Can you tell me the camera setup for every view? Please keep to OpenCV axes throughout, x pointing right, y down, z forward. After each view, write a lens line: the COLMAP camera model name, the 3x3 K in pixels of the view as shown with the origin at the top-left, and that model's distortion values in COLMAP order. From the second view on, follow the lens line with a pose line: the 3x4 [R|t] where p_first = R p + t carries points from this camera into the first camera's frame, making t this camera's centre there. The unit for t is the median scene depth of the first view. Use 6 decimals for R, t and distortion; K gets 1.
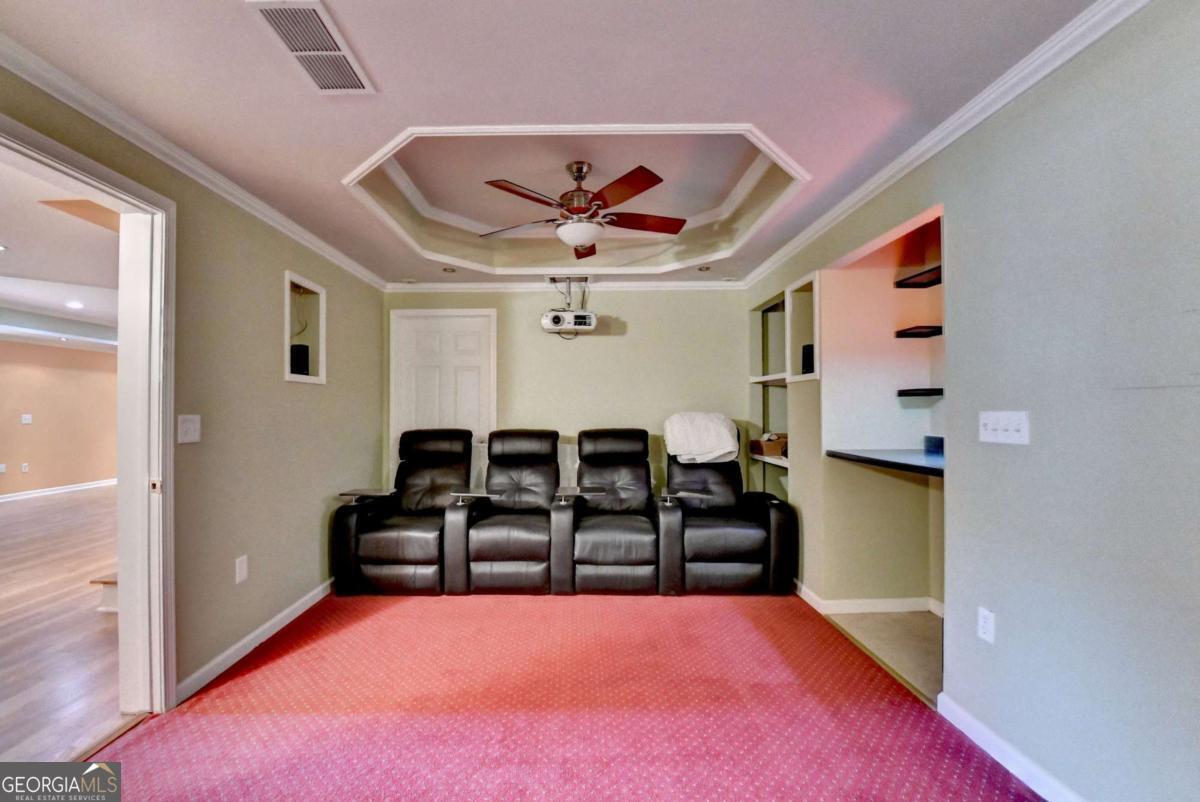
lens RADIAL K [[487.5, 0, 586.2], [0, 487.5, 404.7], [0, 0, 1]] dist [-0.006733, -0.000524]
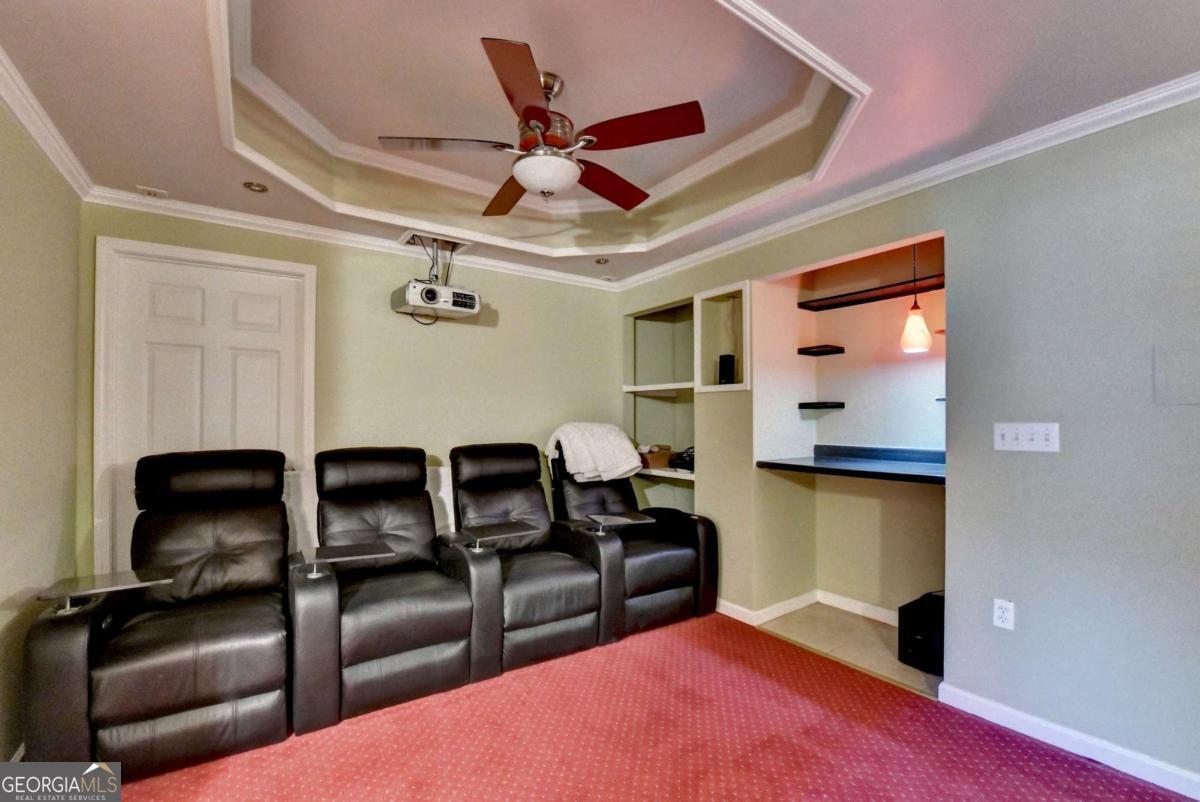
lens RADIAL K [[486.8, 0, 576.8], [0, 486.8, 417.2], [0, 0, 1]] dist [-0.014957, -0.000611]
pose [[0.835247, 0.007244, 0.549828, -0.328286], [-0.009793, 0.999951, 0.001703, 0.004390], [-0.549788, -0.006807, 0.835276, 0.335000]]
